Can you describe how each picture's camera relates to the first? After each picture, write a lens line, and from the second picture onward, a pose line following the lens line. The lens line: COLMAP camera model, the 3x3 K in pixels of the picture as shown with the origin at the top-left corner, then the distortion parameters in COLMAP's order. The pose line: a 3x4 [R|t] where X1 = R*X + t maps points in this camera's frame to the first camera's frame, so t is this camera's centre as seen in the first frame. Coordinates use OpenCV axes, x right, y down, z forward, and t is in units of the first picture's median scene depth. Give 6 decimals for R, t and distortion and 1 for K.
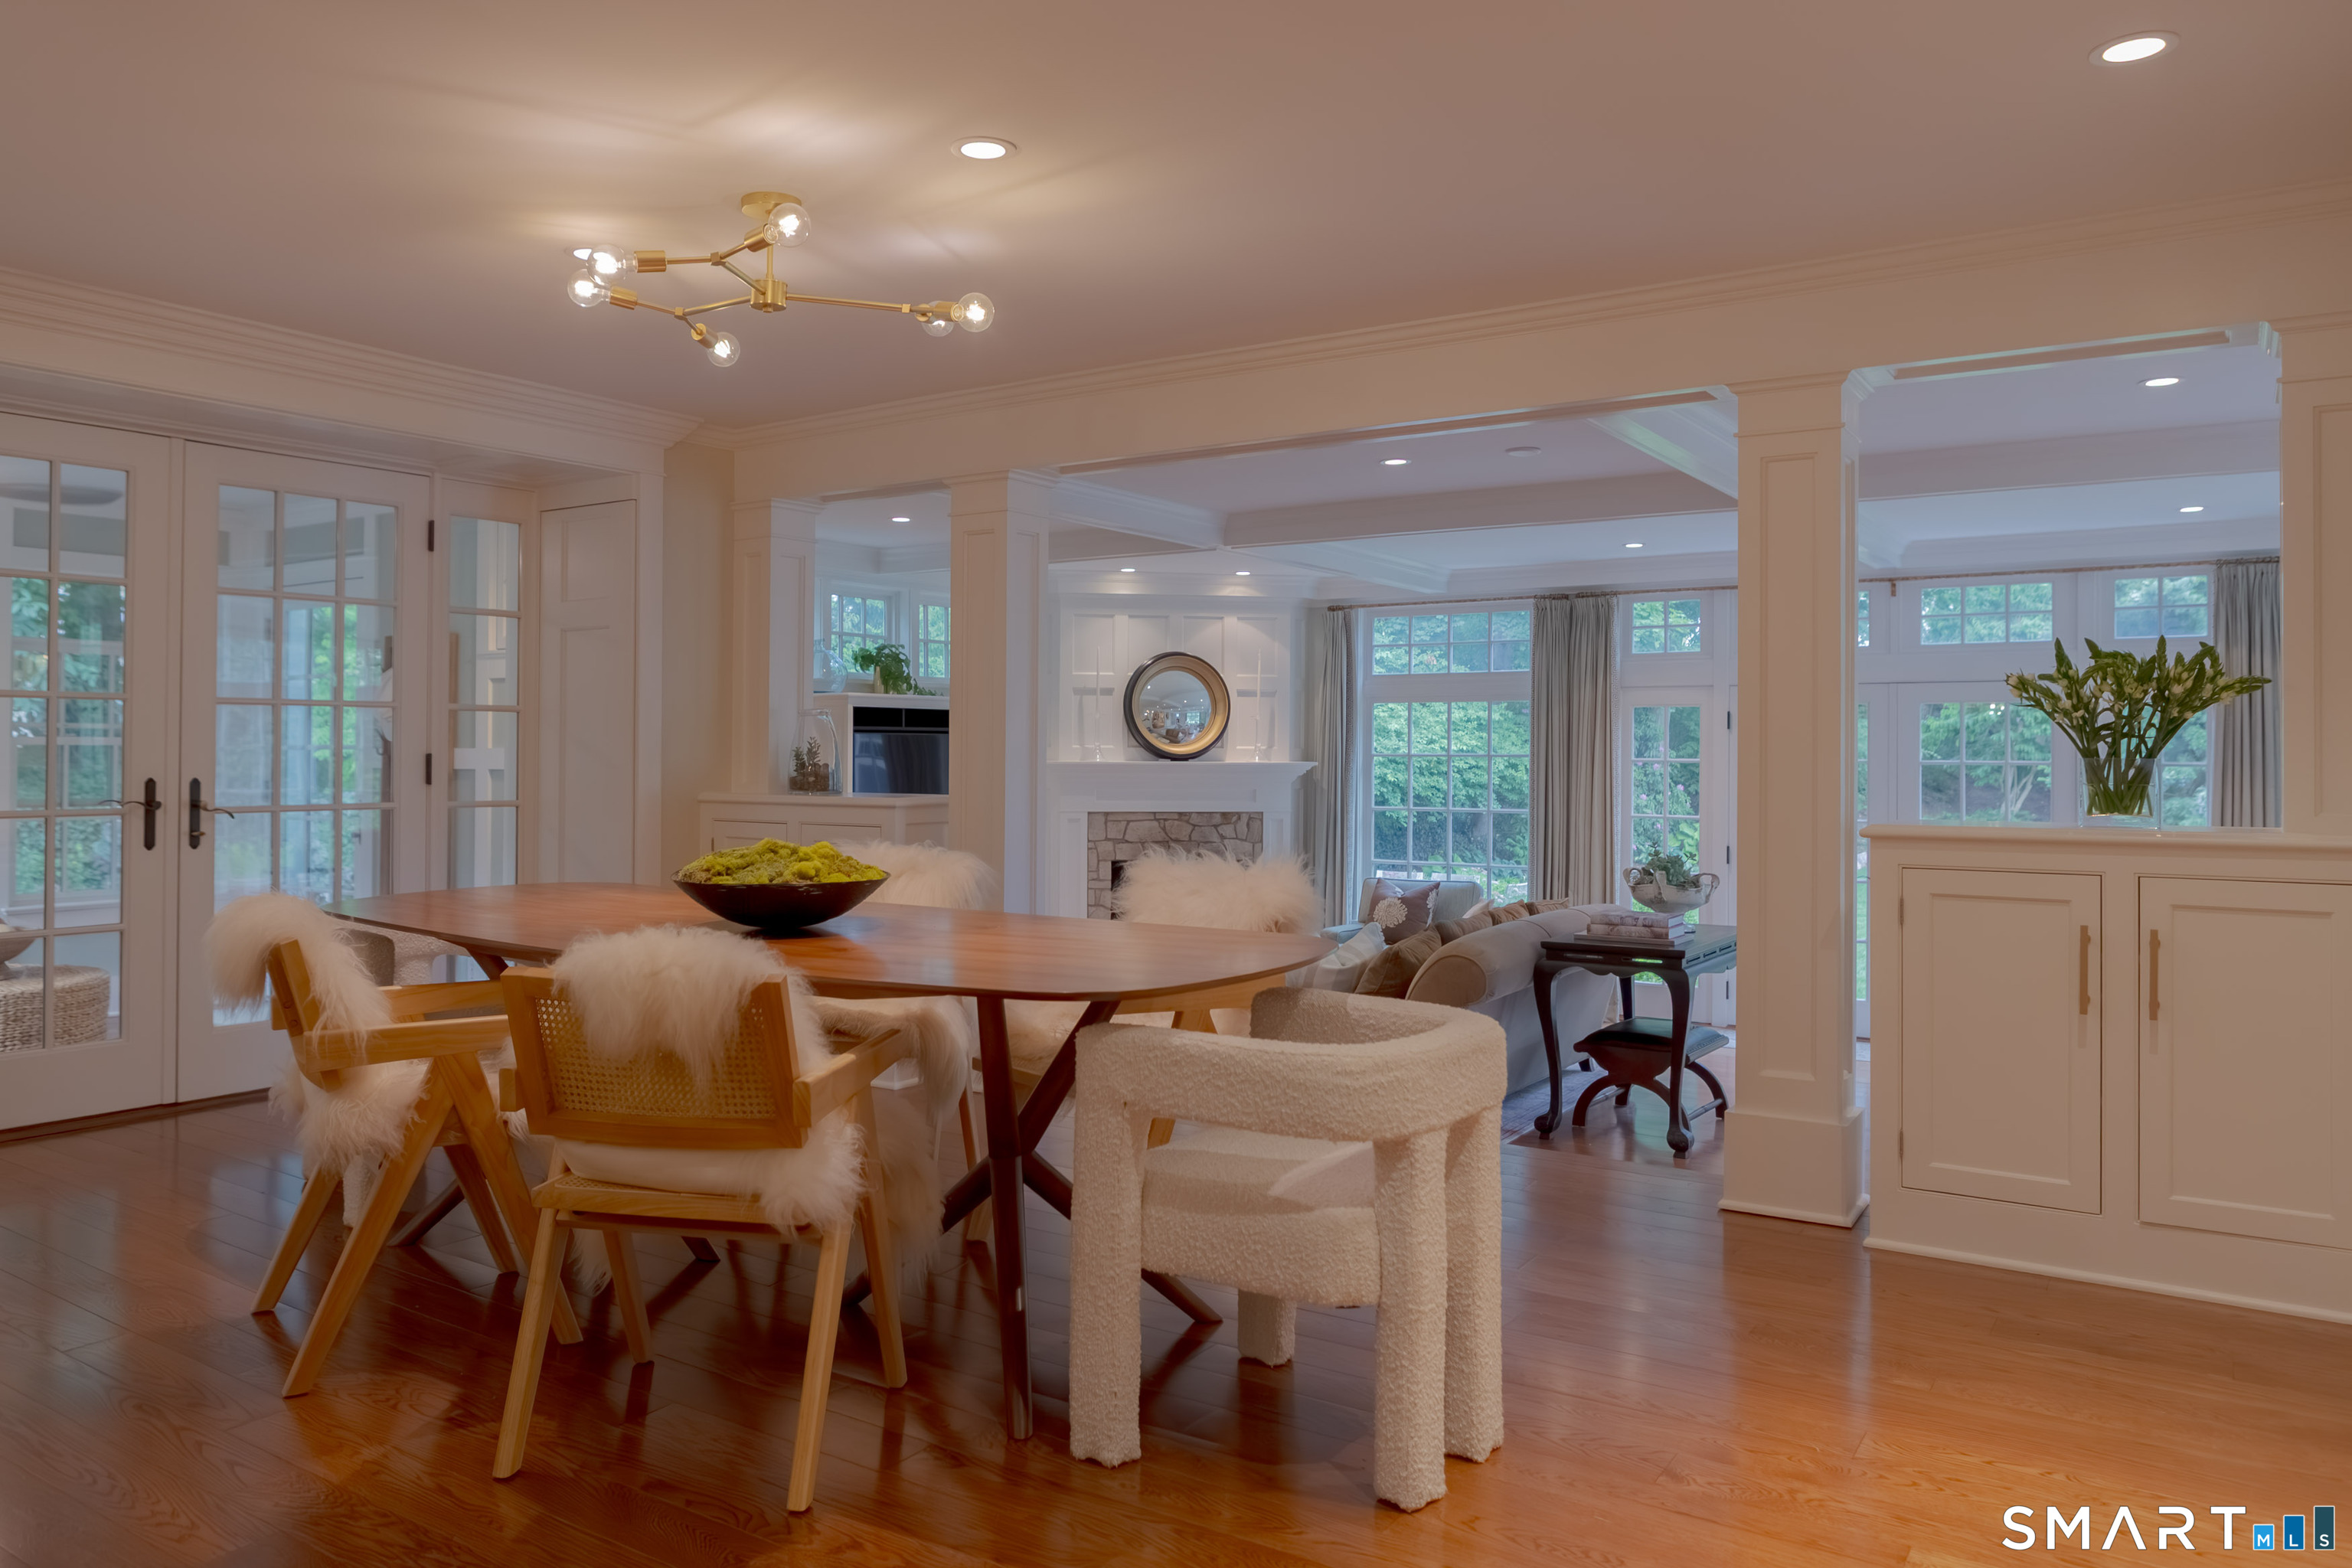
lens RADIAL K [[1587.1, 0, 1164.4], [0, 1587.1, 742.7], [0, 0, 1]] dist [0.000415, 0.000720]
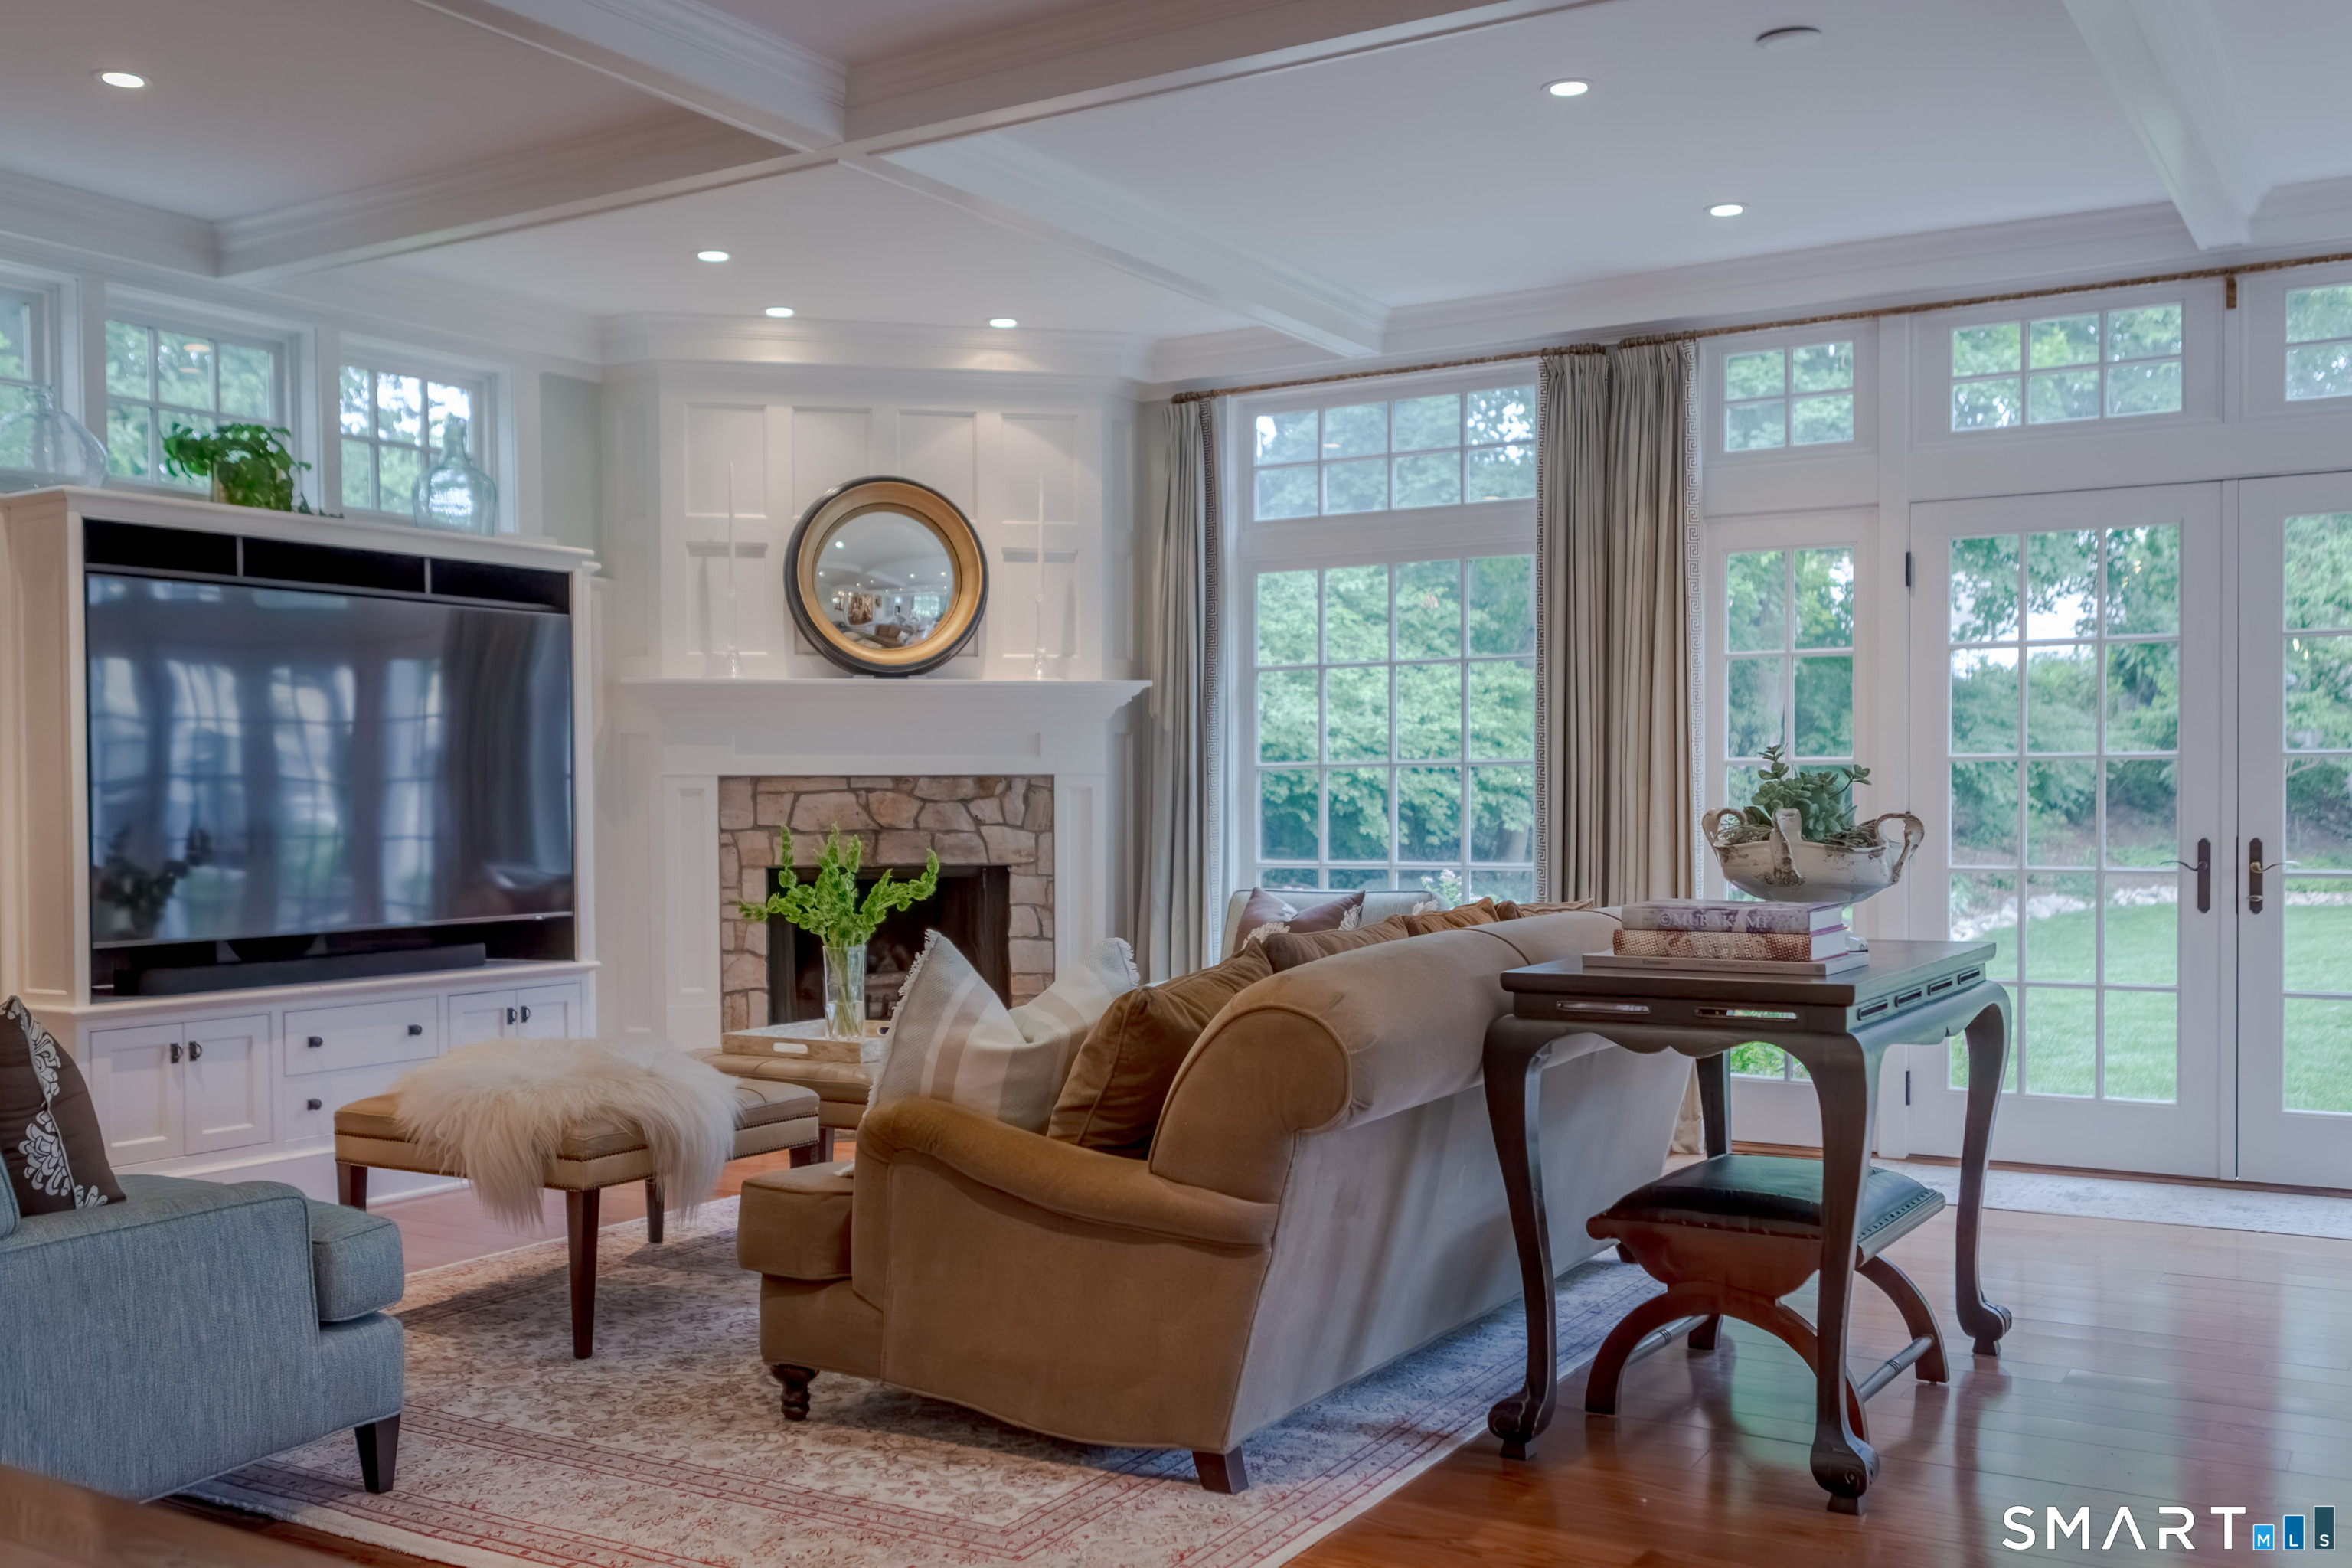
lens RADIAL K [[2354.1, 0, 1176.0], [0, 2354.1, 784.0], [0, 0, 1]] dist [0.011507, -0.014936]
pose [[0.998421, -0.011489, 0.054980, 0.069653], [0.010431, 0.999756, 0.019490, 0.036873], [-0.055191, -0.018886, 0.998297, 0.231405]]
